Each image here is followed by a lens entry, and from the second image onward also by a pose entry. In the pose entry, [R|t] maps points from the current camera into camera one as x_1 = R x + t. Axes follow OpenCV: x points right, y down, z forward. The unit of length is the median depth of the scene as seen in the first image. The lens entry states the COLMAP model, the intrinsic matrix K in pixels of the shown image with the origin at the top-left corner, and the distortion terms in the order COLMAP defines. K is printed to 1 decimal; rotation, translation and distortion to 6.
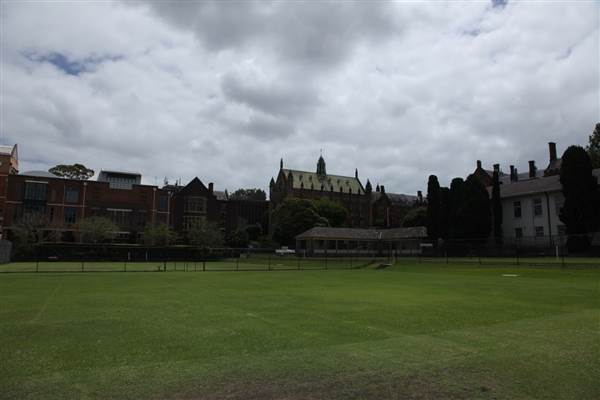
lens RADIAL K [[406.7, 0, 299.4], [0, 406.7, 197.0], [0, 0, 1]] dist [-0.126059, 0.071837]
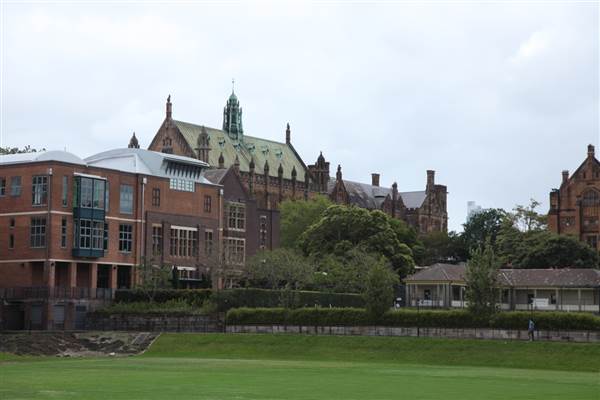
lens RADIAL K [[1251.7, 0, 300.0], [0, 1251.7, 200.0], [0, 0, 1]] dist [0.394412, -0.015785]
pose [[0.901931, 0.044476, 0.429583, -0.510586], [-0.066300, 0.997151, 0.035963, -0.039812], [-0.426760, -0.060917, 0.902311, -0.334760]]
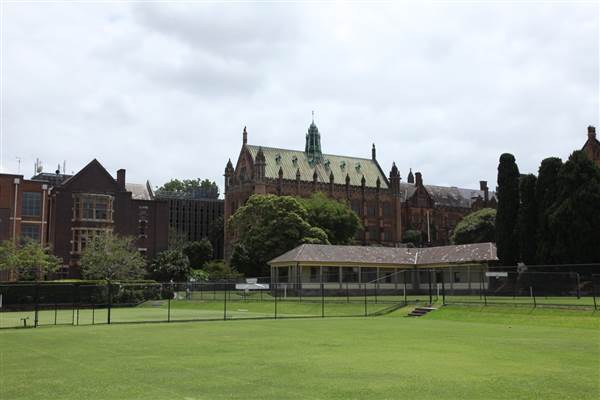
lens RADIAL K [[710.7, 0, 302.5], [0, 710.7, 192.4], [0, 0, 1]] dist [0.102128, 0.054478]
pose [[0.999463, -0.007956, 0.031793, 0.005749], [0.008009, 0.999967, -0.001525, 0.000809], [-0.031780, 0.001779, 0.999493, -0.022507]]
